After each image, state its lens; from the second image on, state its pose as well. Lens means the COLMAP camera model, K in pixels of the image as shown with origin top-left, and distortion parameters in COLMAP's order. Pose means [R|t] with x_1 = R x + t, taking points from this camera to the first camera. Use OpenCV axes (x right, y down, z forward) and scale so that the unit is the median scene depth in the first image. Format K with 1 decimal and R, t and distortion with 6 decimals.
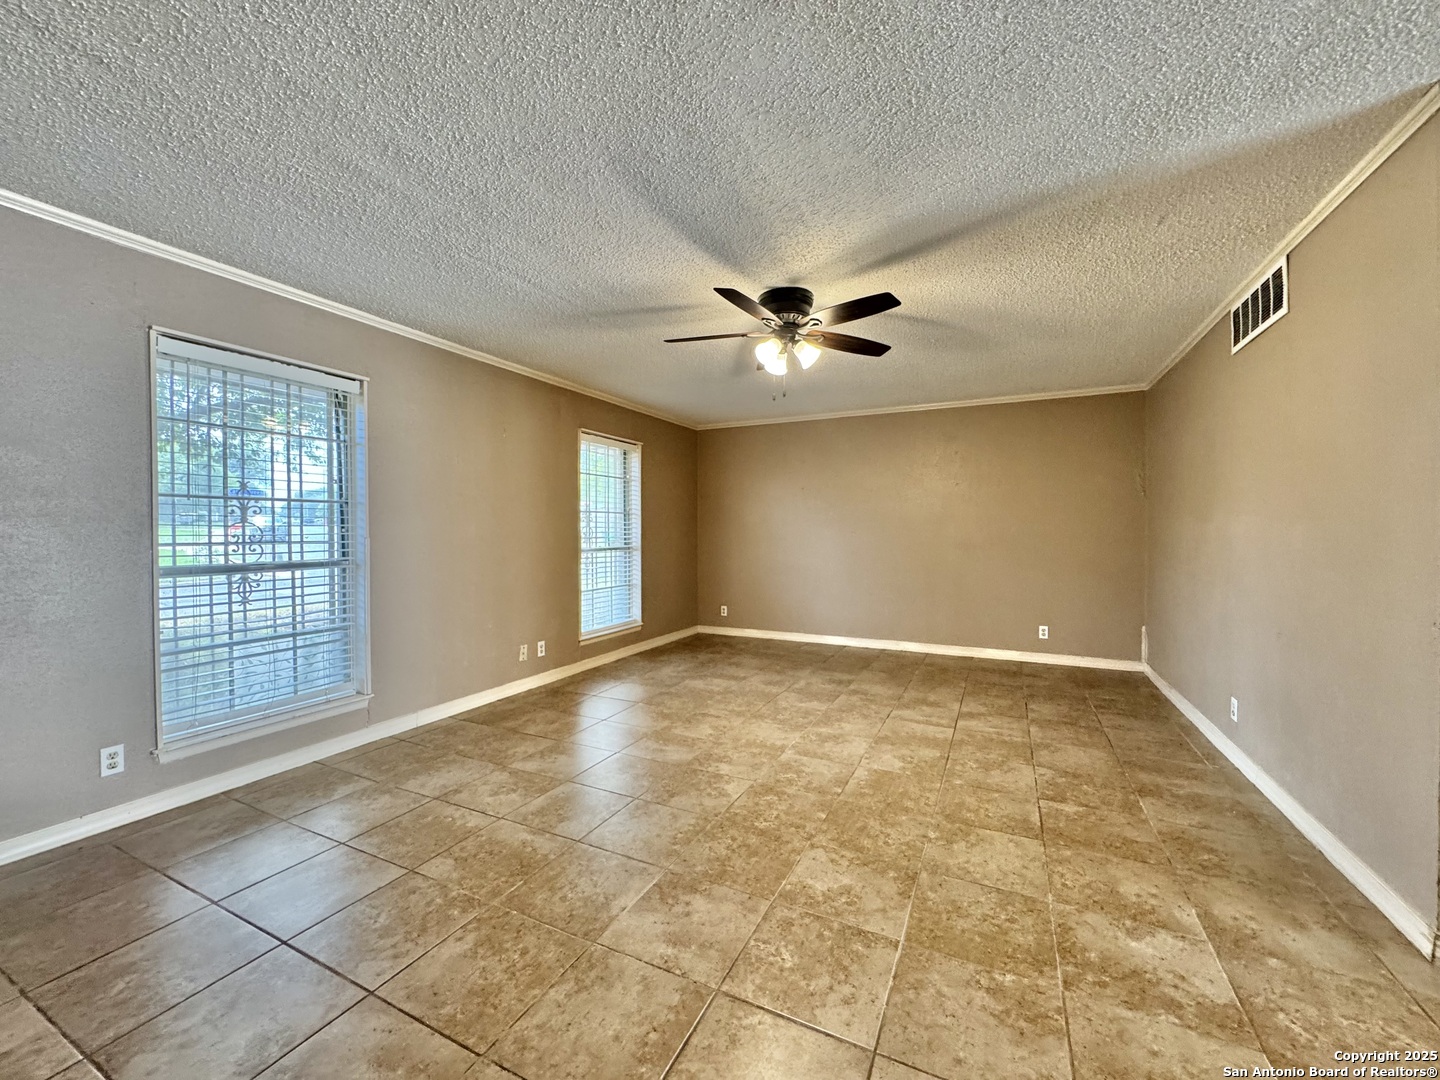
lens RADIAL K [[575.6, 0, 718.0], [0, 575.6, 534.6], [0, 0, 1]] dist [-0.002751, -0.000033]
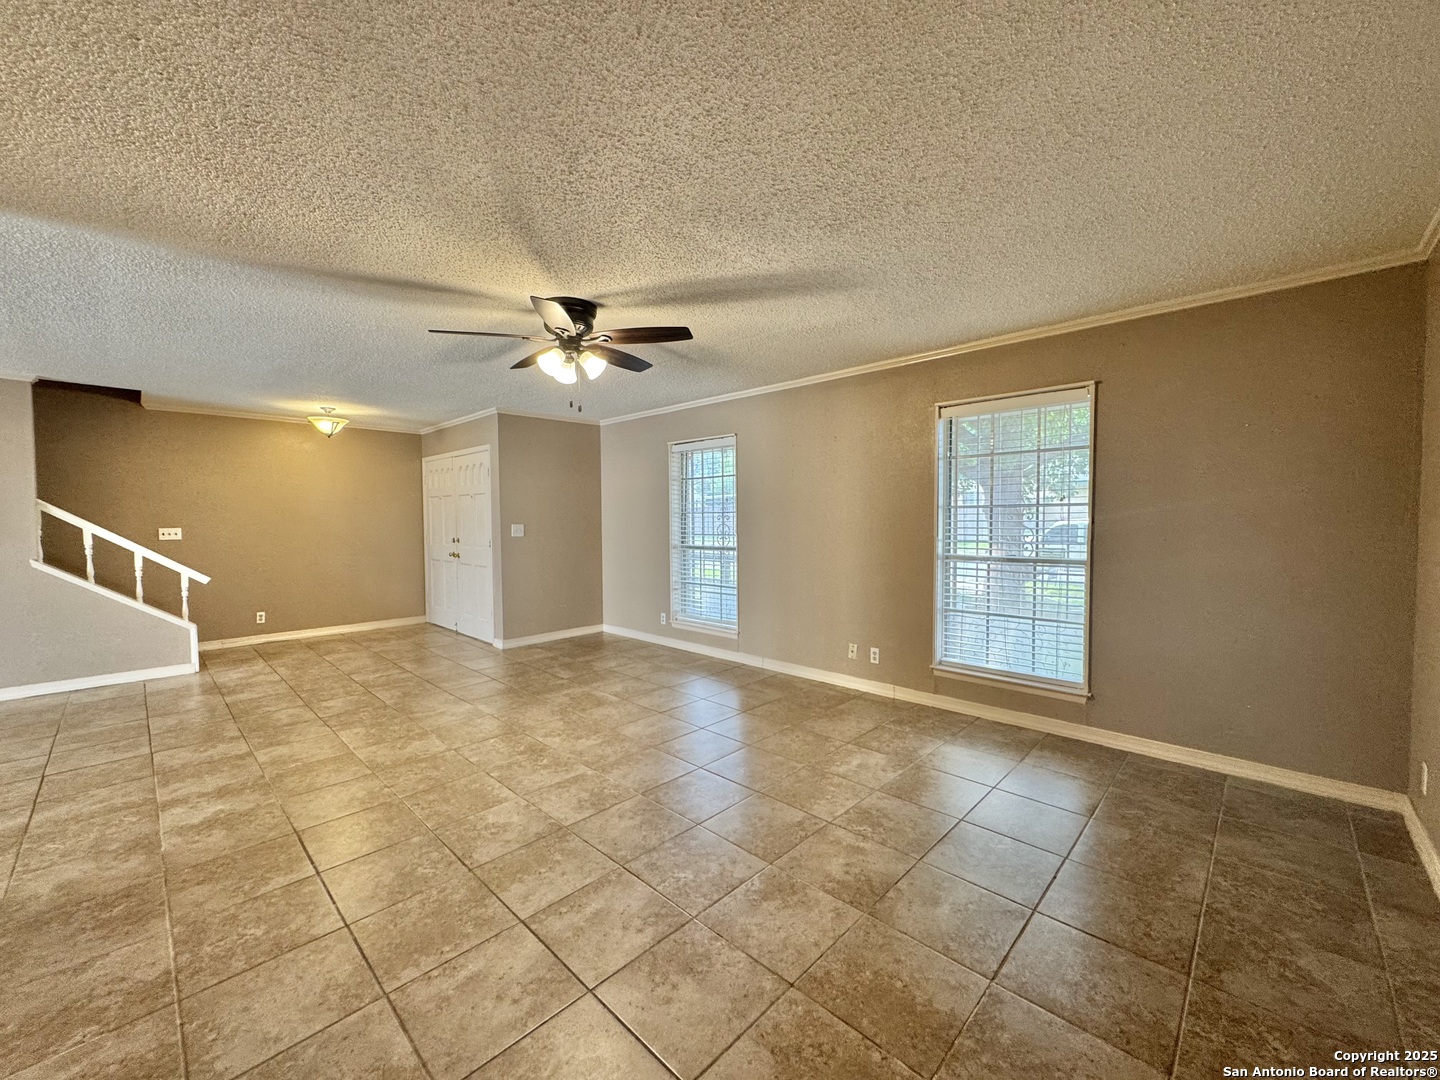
lens RADIAL K [[575.6, 0, 716.9], [0, 575.6, 533.8], [0, 0, 1]] dist [-0.002751, -0.000033]
pose [[-0.306609, 0.033008, -0.951263, 1.025731], [0.003861, 0.999433, 0.033434, -0.053326], [0.951828, 0.006578, -0.306563, 1.599819]]
